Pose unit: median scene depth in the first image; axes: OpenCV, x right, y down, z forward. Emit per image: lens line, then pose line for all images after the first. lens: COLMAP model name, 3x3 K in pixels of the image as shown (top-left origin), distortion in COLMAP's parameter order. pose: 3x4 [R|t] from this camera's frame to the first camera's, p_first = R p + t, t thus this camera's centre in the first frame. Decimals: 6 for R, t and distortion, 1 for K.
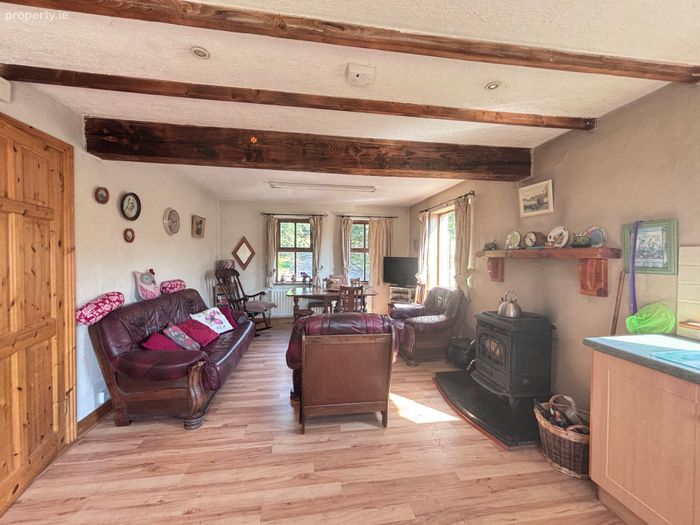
lens RADIAL K [[285.3, 0, 350.6], [0, 285.3, 261.6], [0, 0, 1]] dist [0.003801, -0.000230]
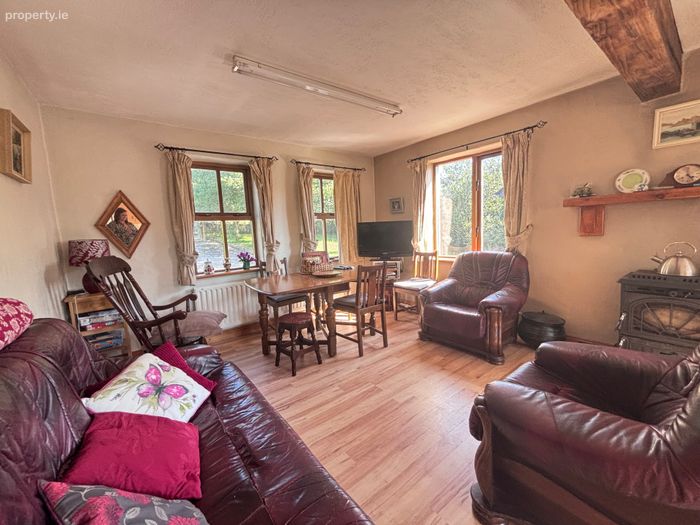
lens RADIAL K [[285.3, 0, 348.7], [0, 285.3, 261.3], [0, 0, 1]] dist [0.003801, -0.000230]
pose [[0.871977, -0.101424, 0.478925, -0.276599], [0.062915, 0.993407, 0.095830, 0.011142], [-0.485487, -0.053430, 0.872610, 0.366577]]
